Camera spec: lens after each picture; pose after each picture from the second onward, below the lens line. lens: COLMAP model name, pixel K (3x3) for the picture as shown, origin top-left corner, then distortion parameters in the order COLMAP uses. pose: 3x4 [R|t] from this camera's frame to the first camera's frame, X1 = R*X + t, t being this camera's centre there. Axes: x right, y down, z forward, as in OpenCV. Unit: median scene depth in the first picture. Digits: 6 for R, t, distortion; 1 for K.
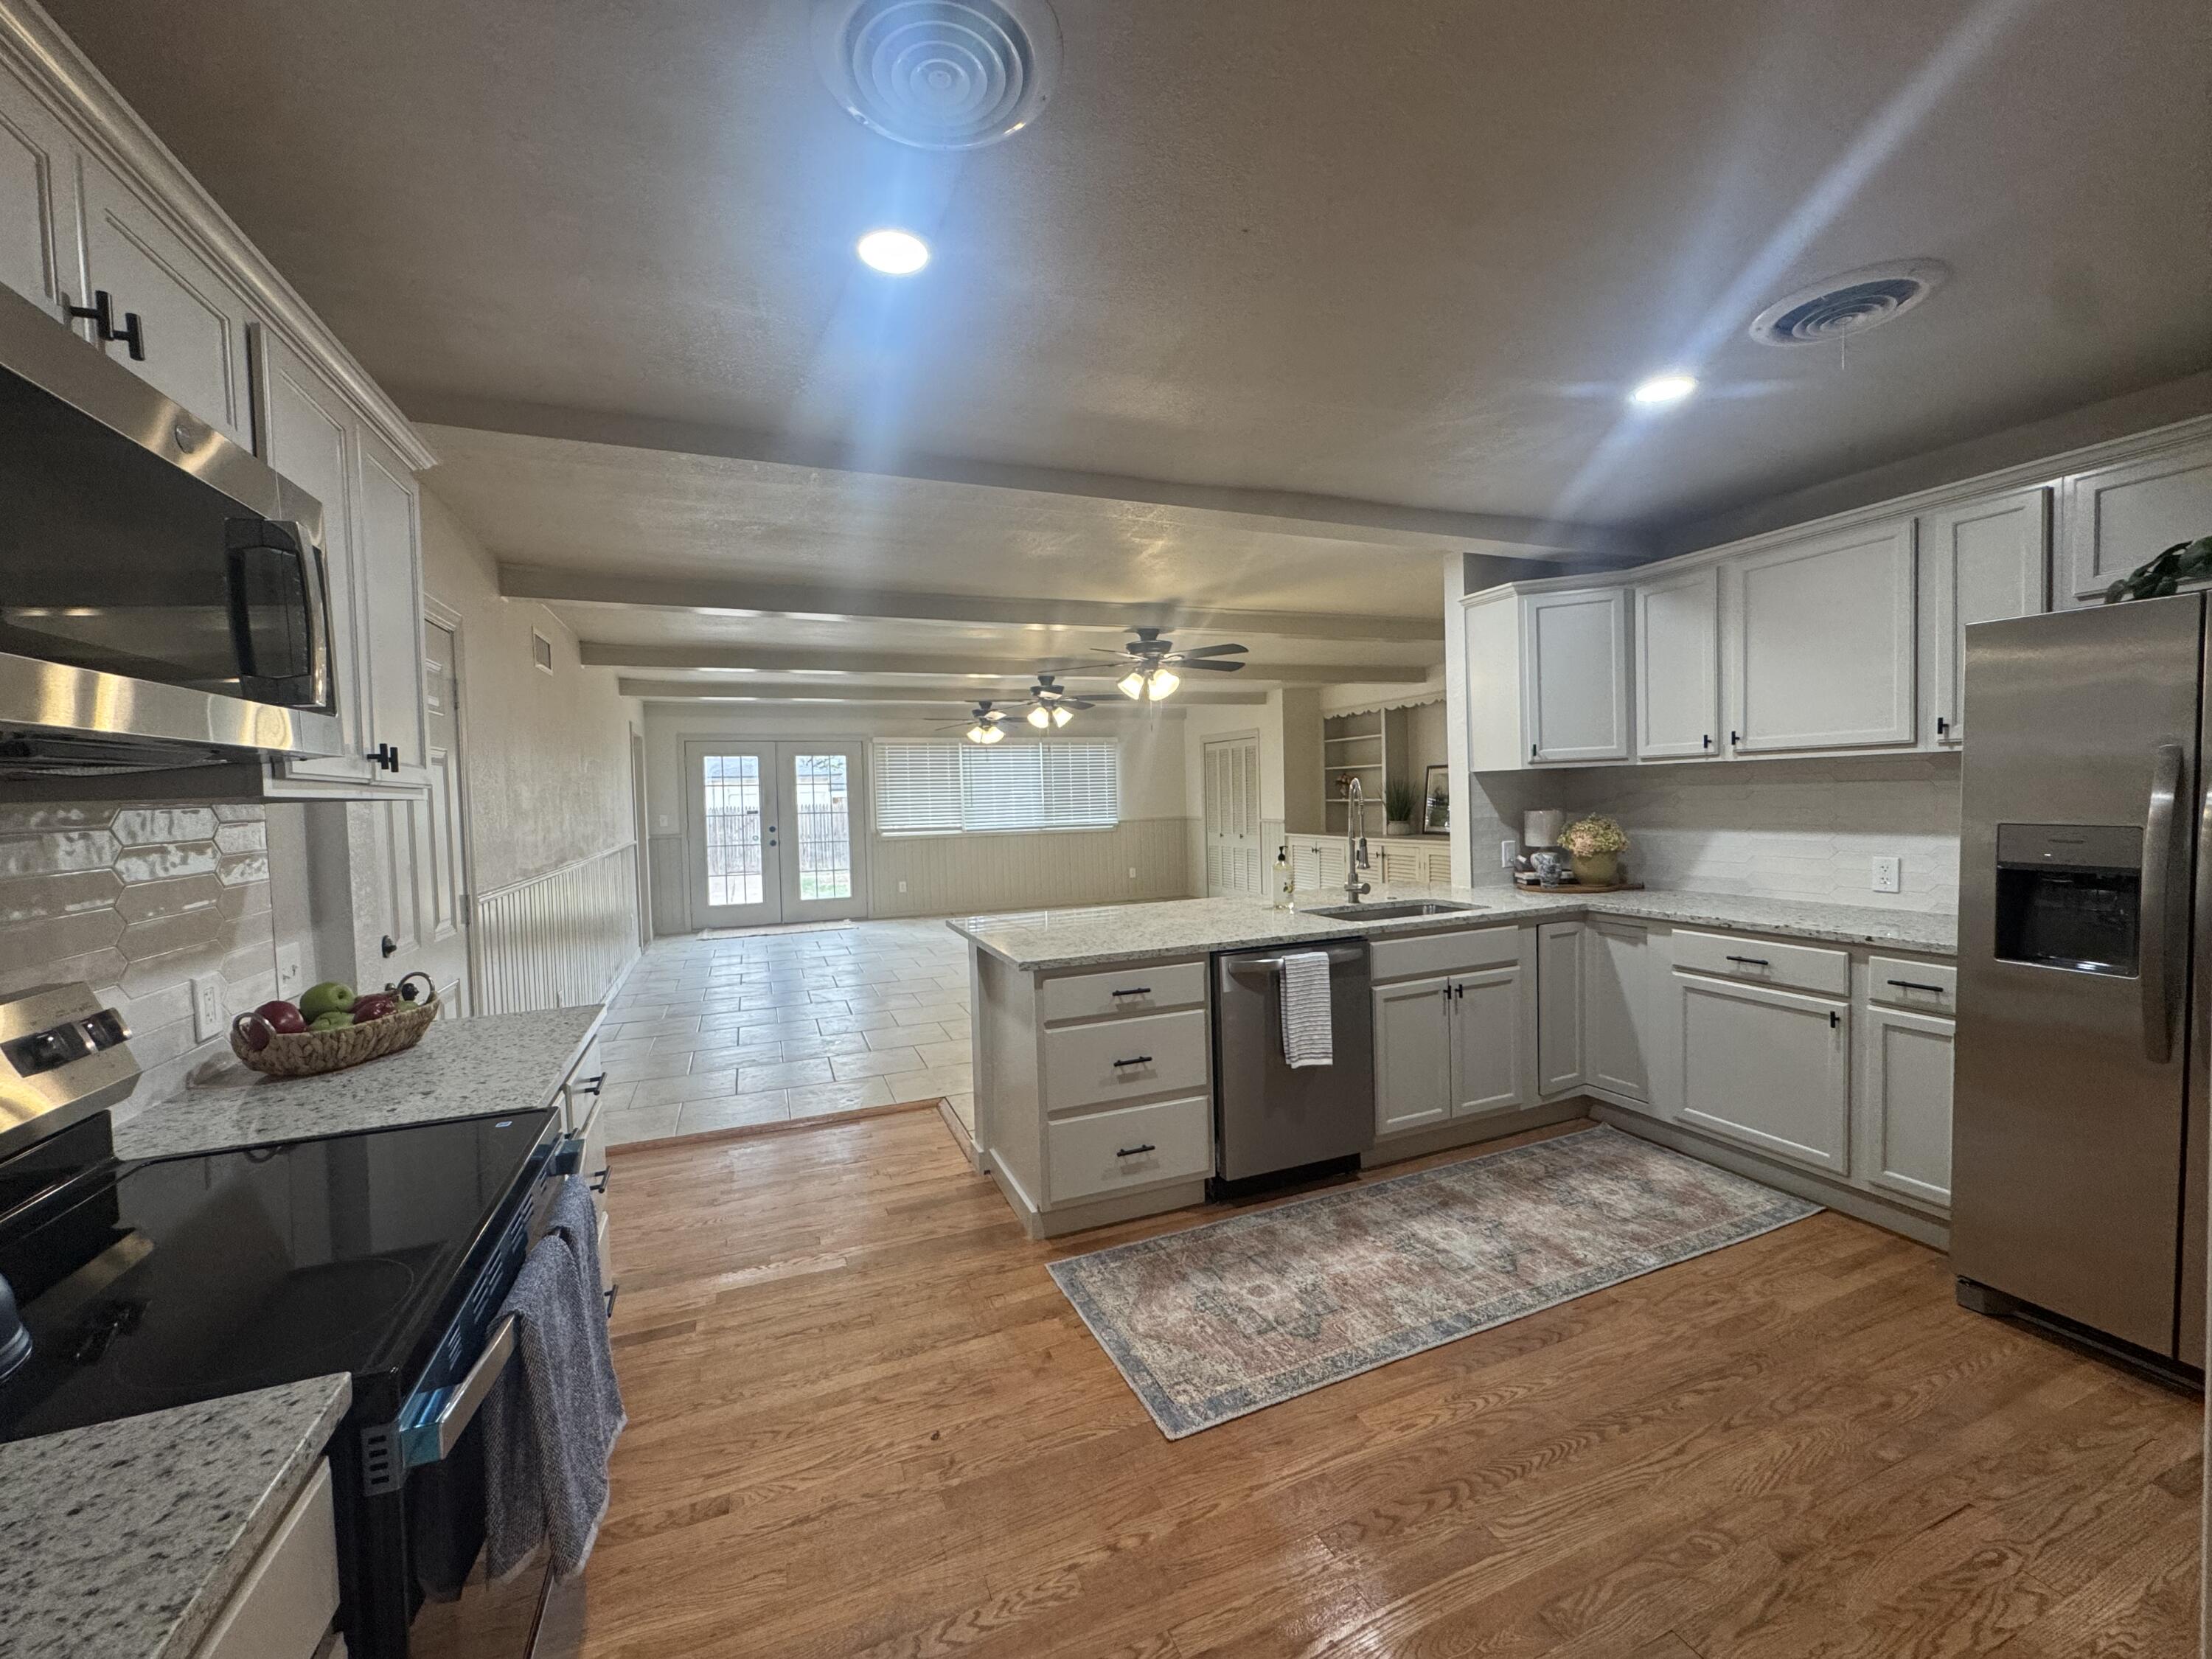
lens RADIAL K [[887.8, 0, 1104.6], [0, 887.8, 826.7], [0, 0, 1]] dist [-0.003715, 0.000618]
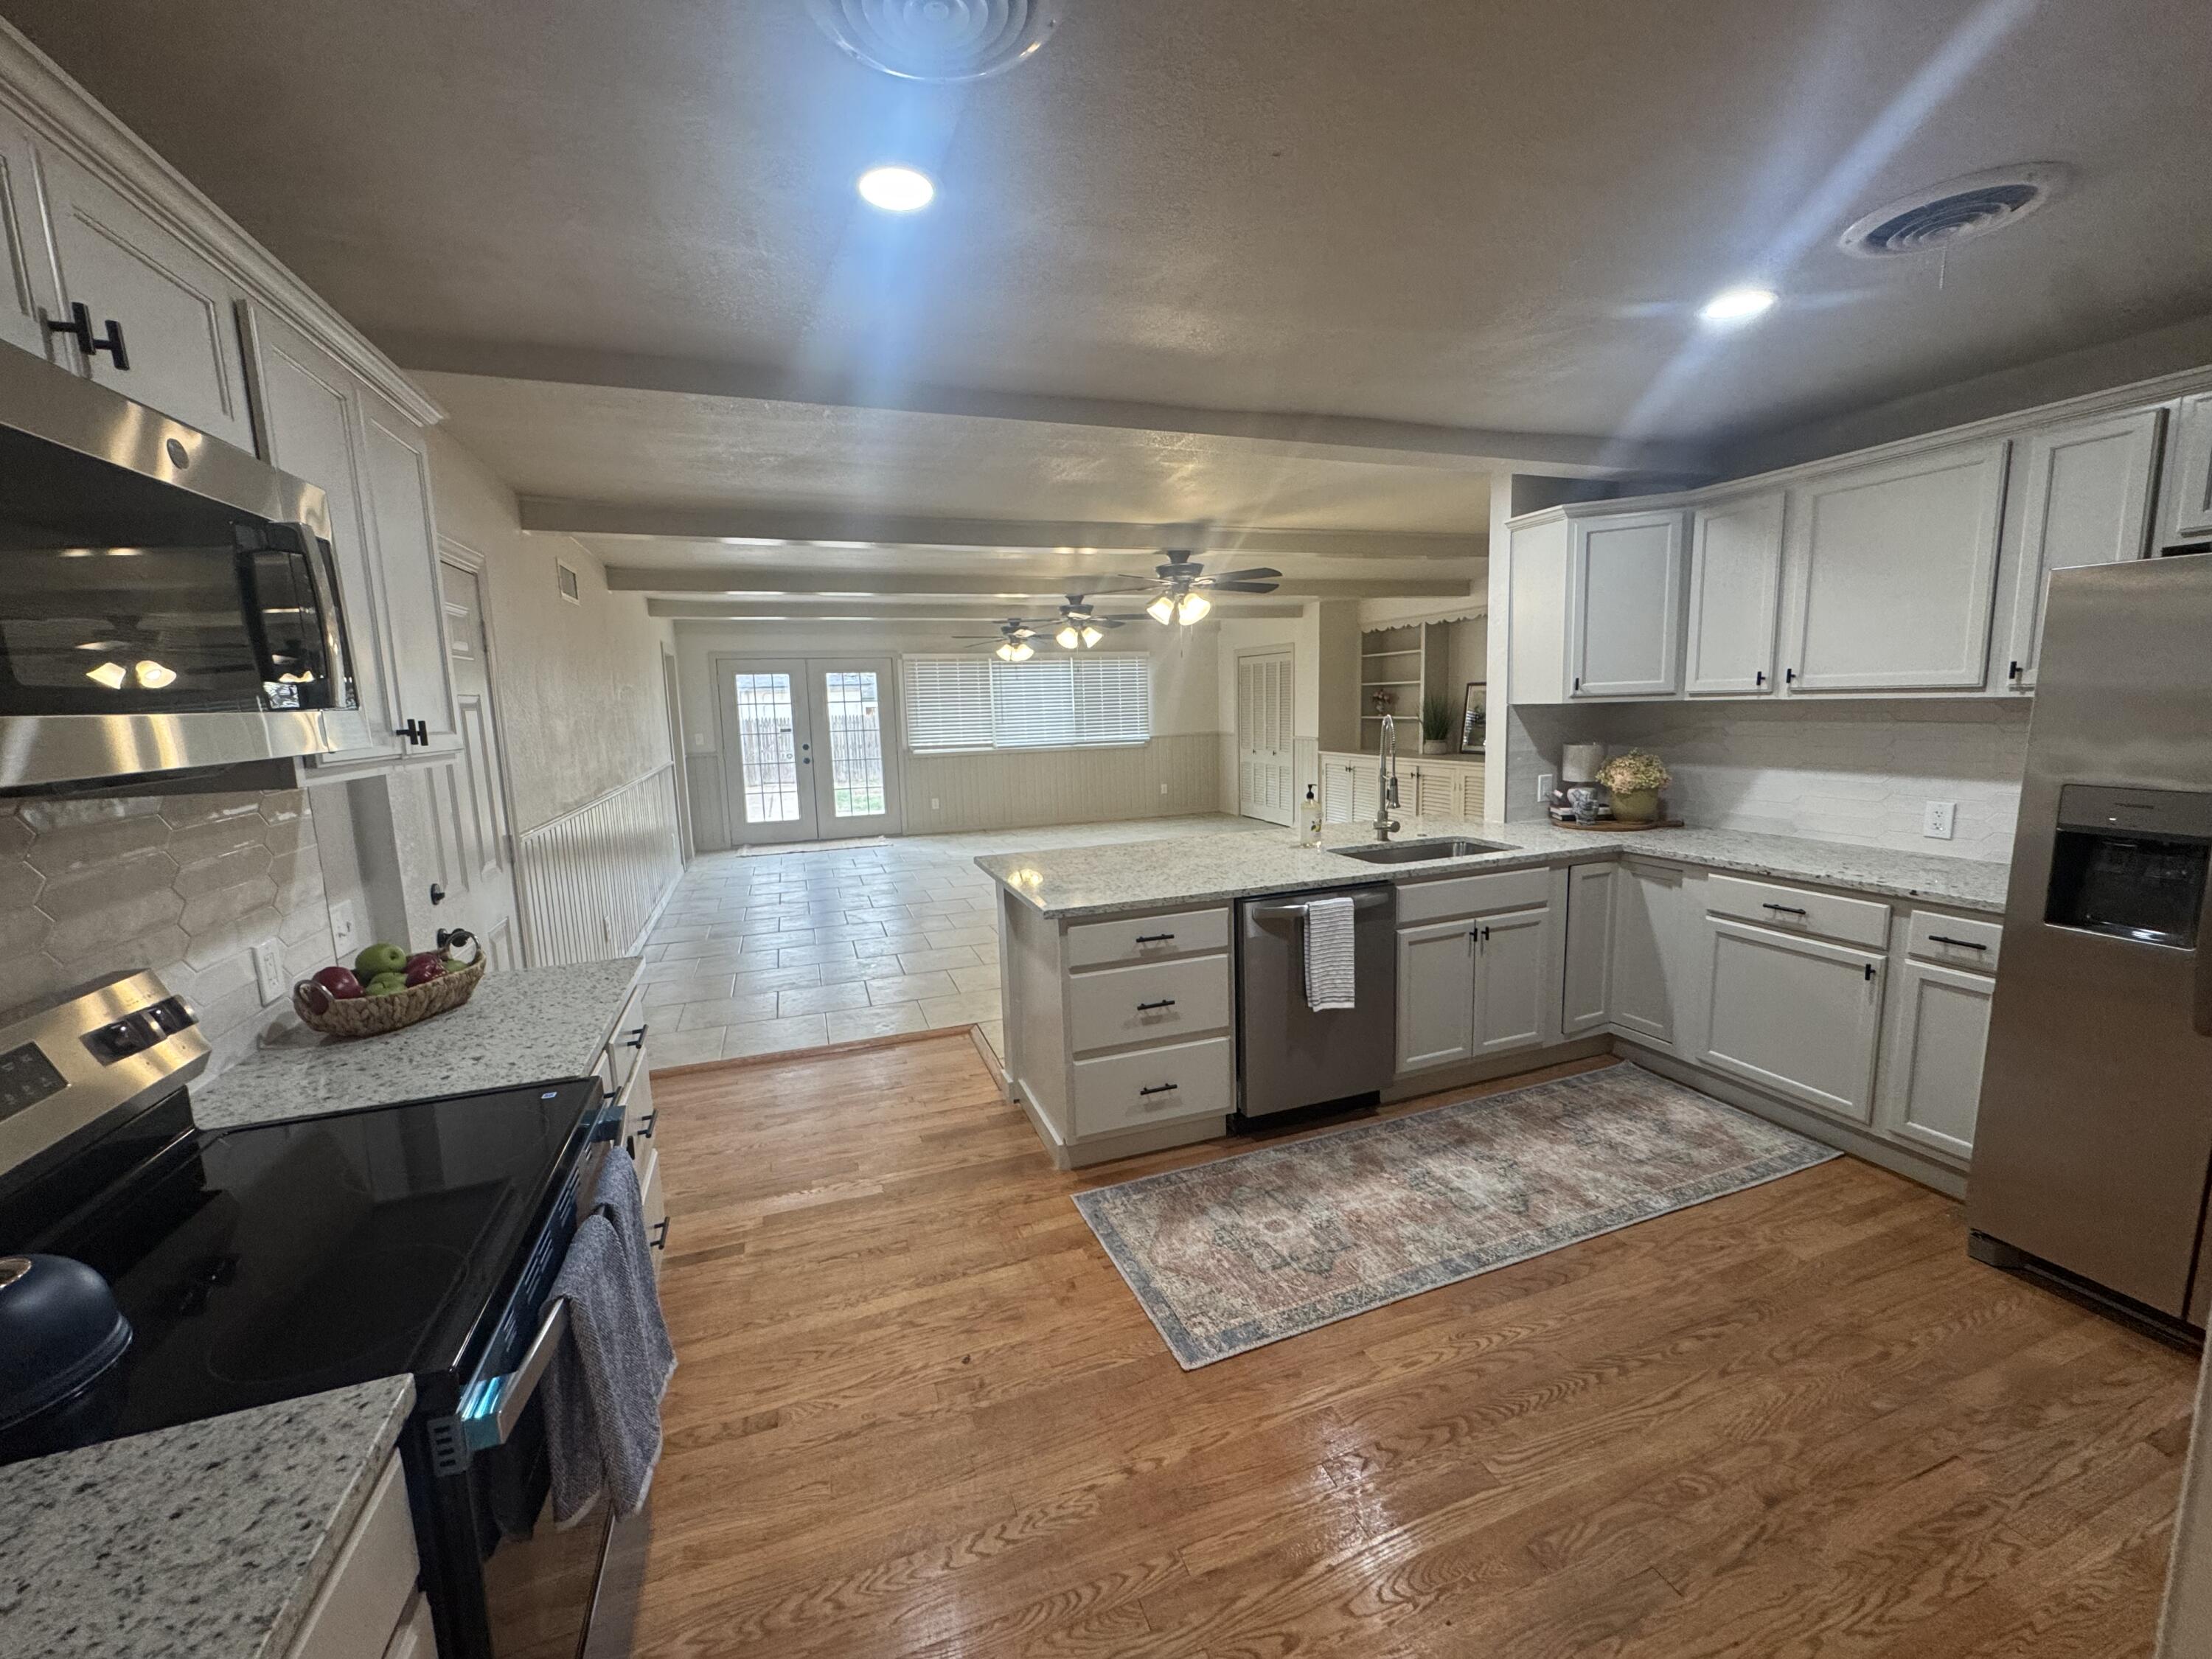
lens RADIAL K [[887.8, 0, 1104.6], [0, 887.8, 826.7], [0, 0, 1]] dist [-0.003715, 0.000618]
pose [[0.999278, 0.003069, -0.037863, 0.010266], [0.000974, 0.994332, 0.106312, -0.046304], [0.037975, -0.106272, 0.993612, 0.006128]]
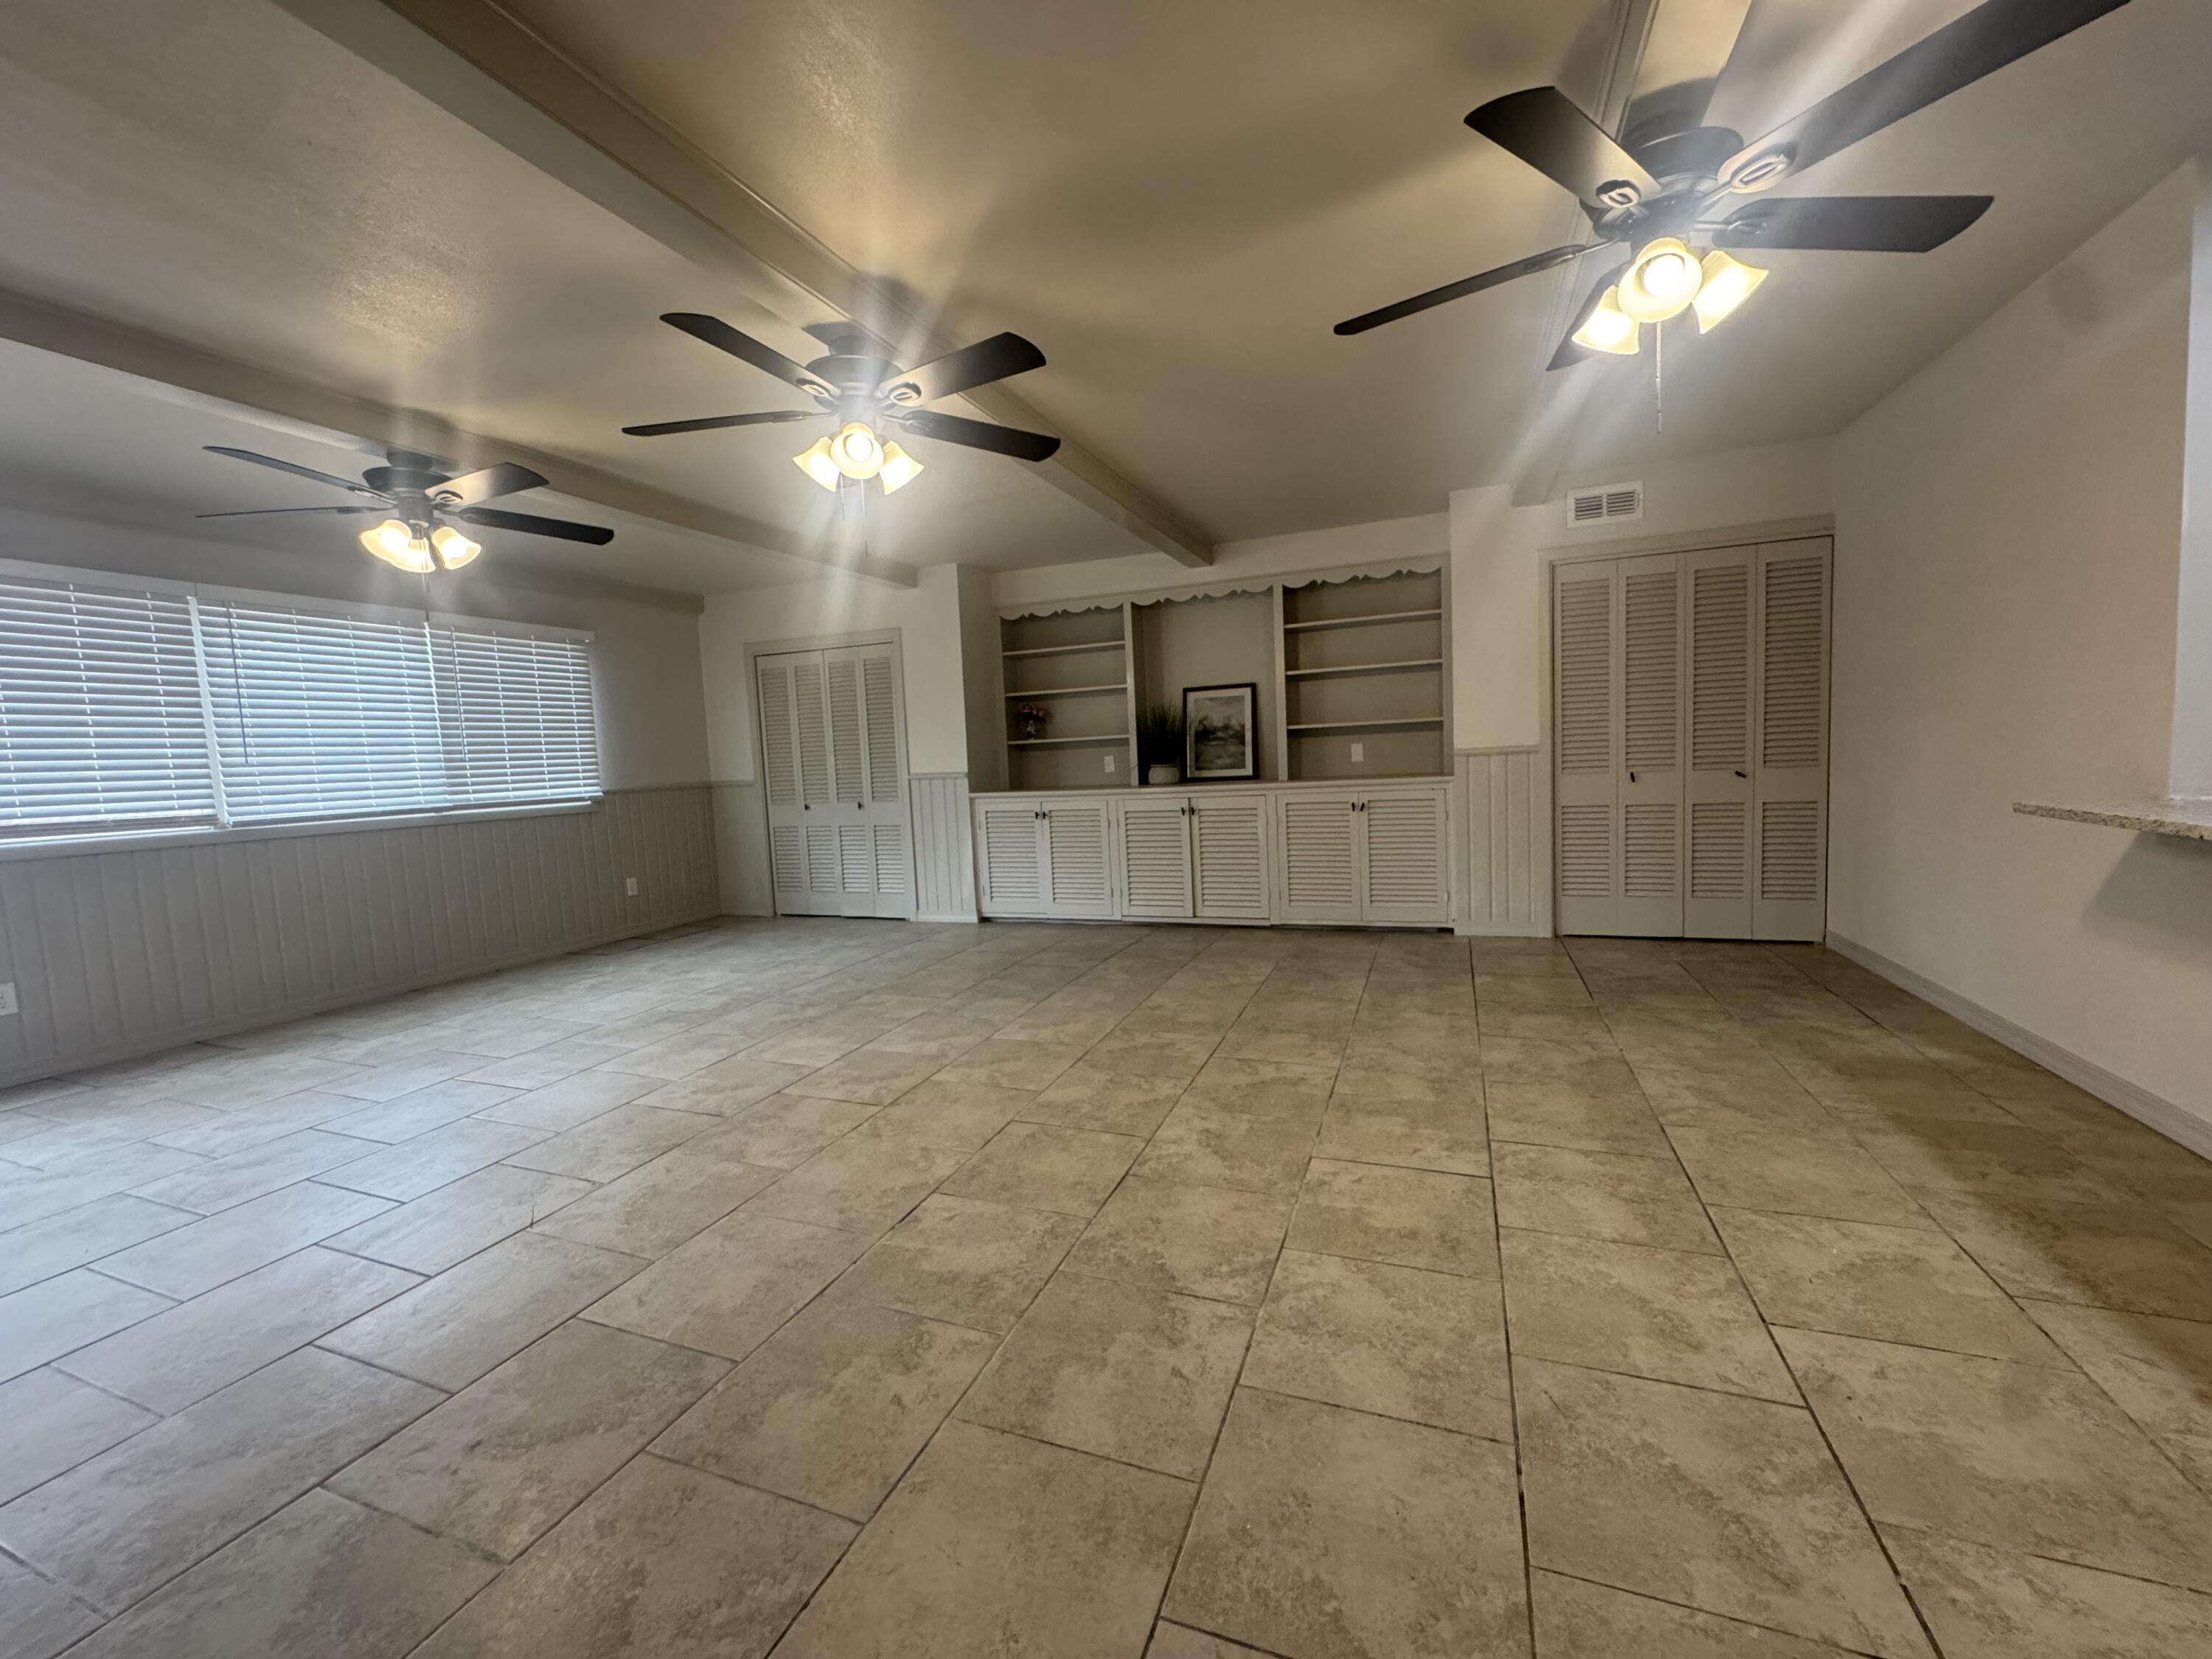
lens RADIAL K [[887.8, 0, 1104.6], [0, 887.8, 826.7], [0, 0, 1]] dist [-0.003715, 0.000618]
pose [[0.687028, -0.063889, 0.723816, -0.626993], [0.053554, 0.997870, 0.037247, 0.042226], [-0.724654, 0.013174, 0.688986, 1.620345]]
